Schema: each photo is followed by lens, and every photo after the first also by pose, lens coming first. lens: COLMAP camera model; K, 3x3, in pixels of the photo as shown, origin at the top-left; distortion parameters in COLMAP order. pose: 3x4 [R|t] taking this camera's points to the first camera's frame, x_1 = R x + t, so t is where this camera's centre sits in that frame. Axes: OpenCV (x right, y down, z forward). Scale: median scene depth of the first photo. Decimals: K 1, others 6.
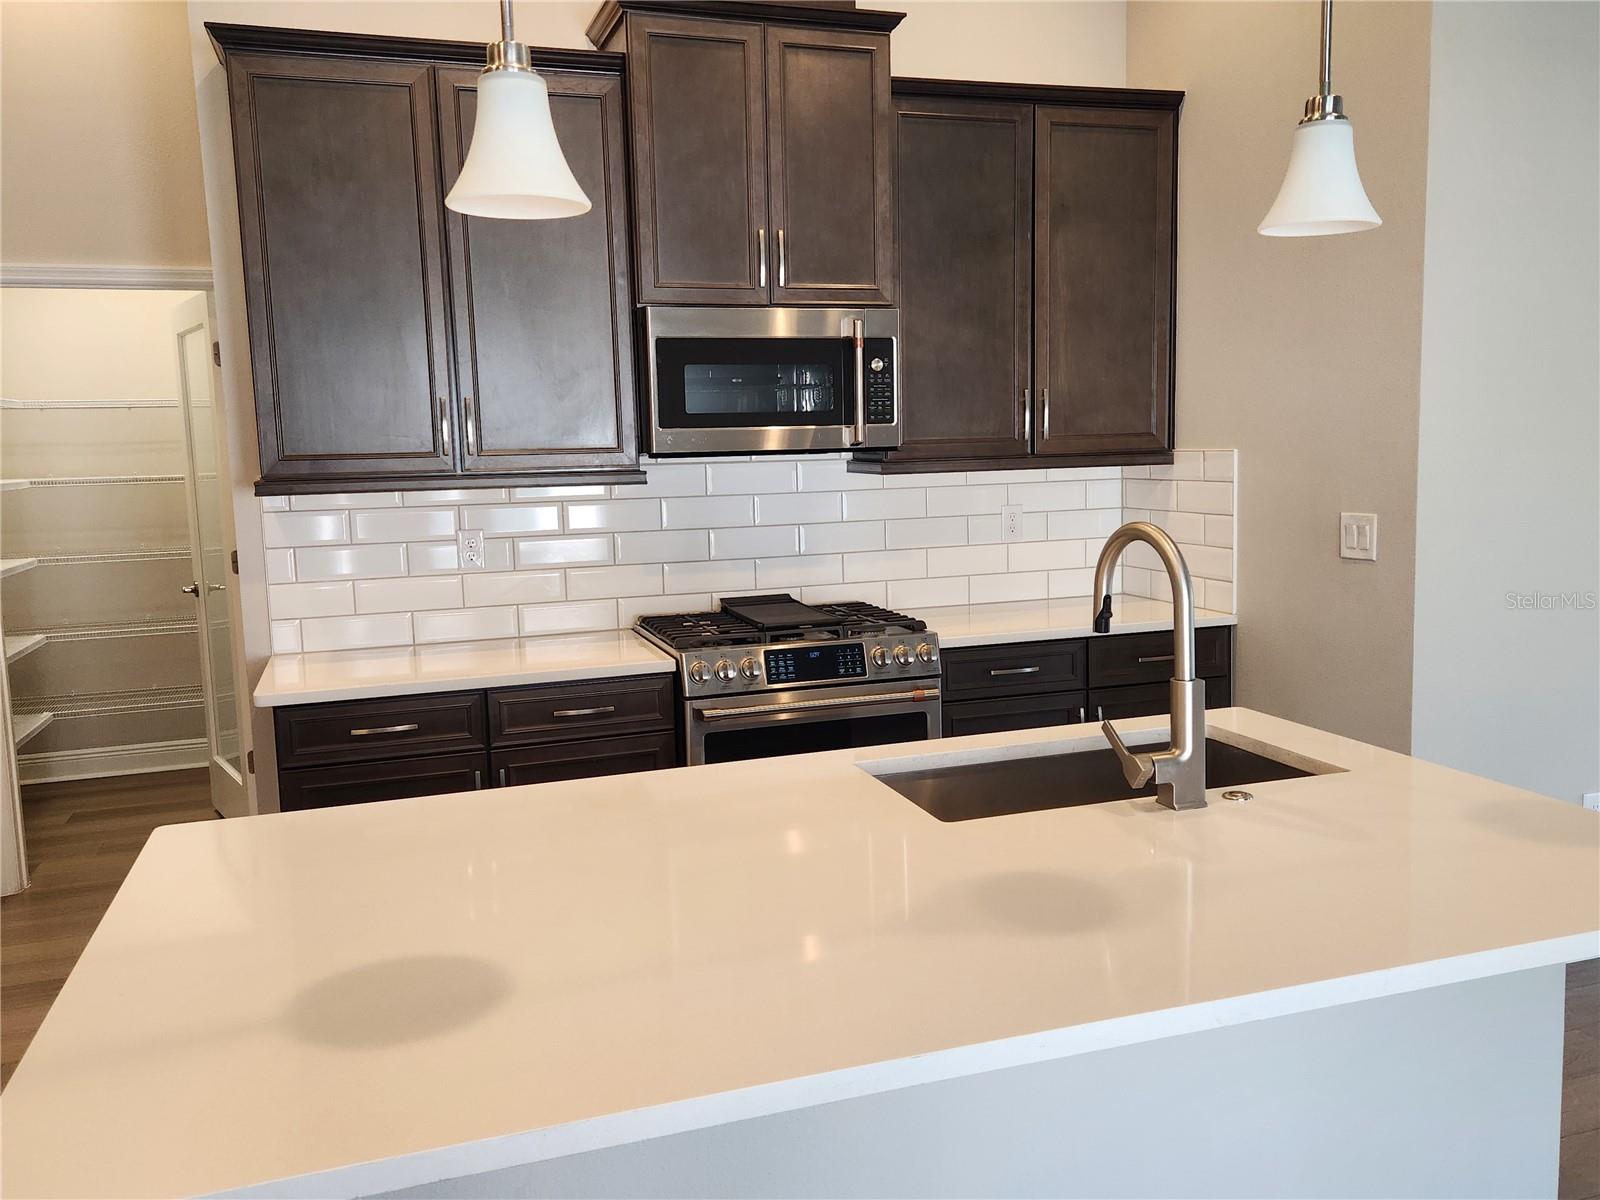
lens RADIAL K [[1241.4, 0, 786.7], [0, 1241.4, 597.7], [0, 0, 1]] dist [0.082610, -0.075048]
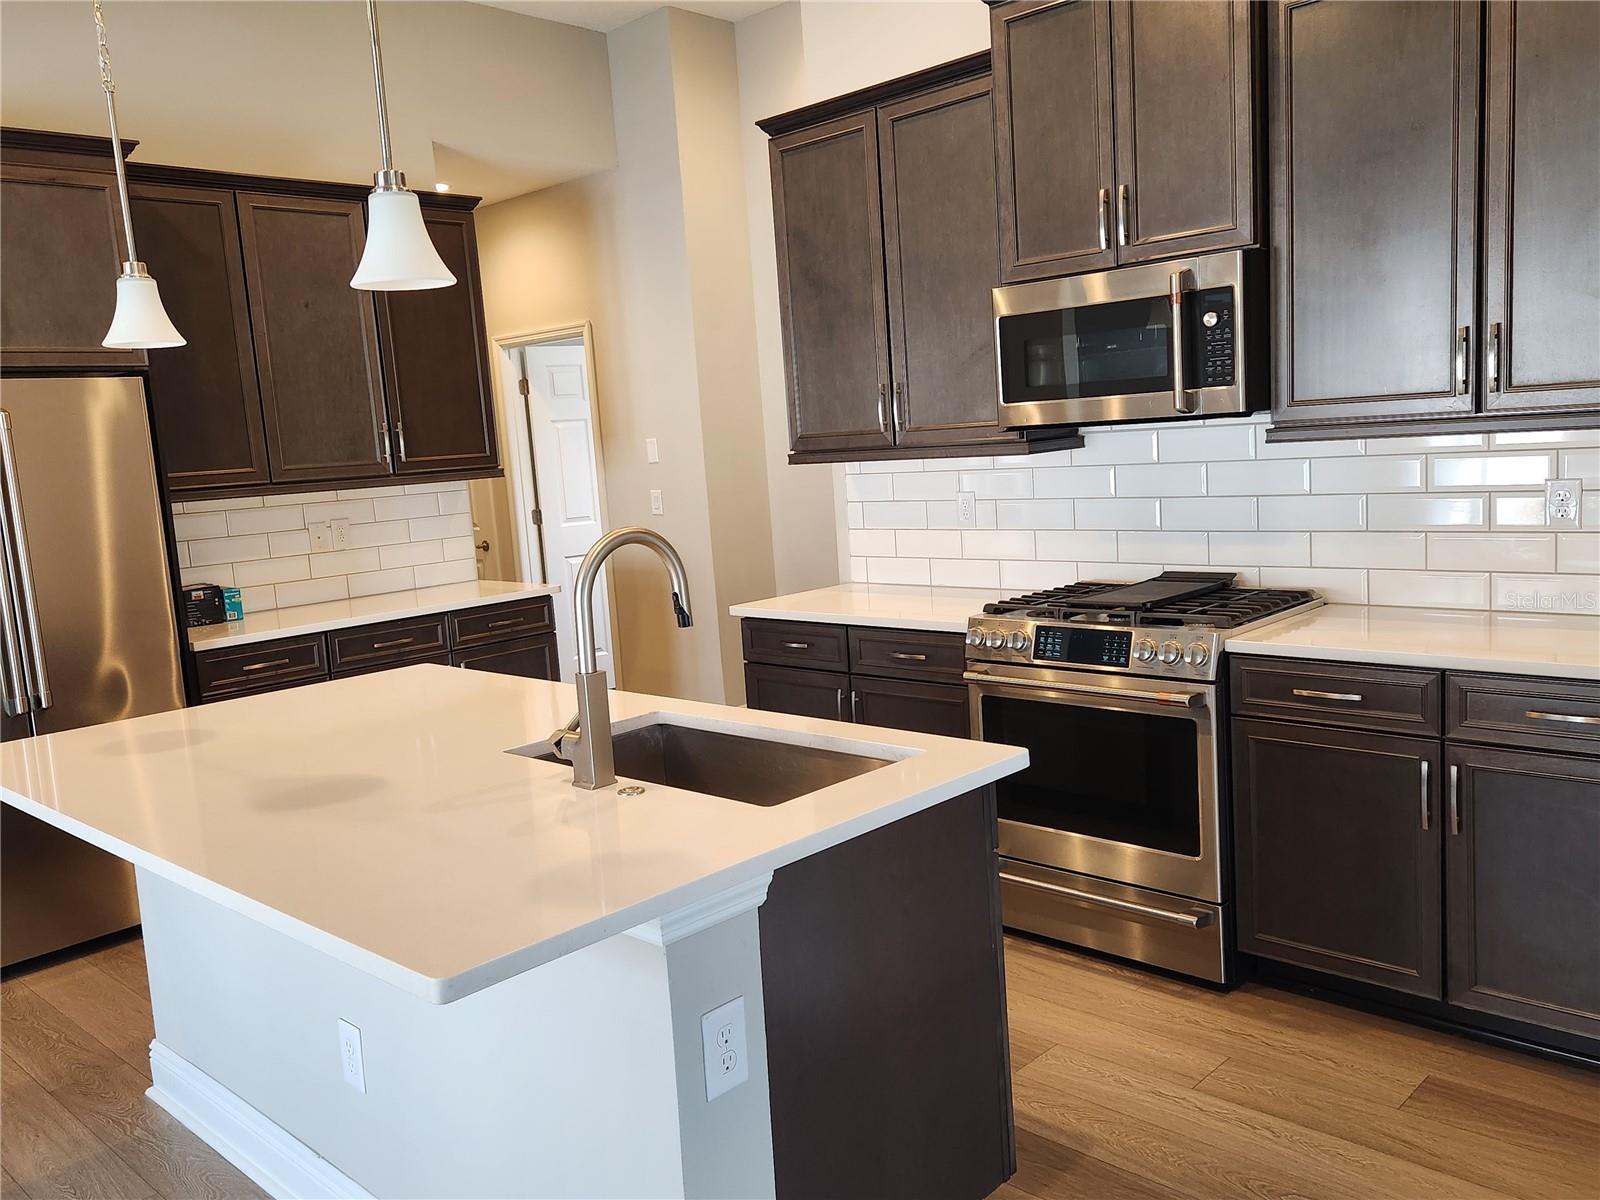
lens RADIAL K [[1305.2, 0, 800.0], [0, 1305.2, 600.0], [0, 0, 1]] dist [0.095991, -0.100120]
pose [[0.465700, 0.107000, -0.878450, 0.786408], [-0.058834, 0.994211, 0.089910, -0.059126], [0.882985, 0.009812, 0.469299, 0.320831]]
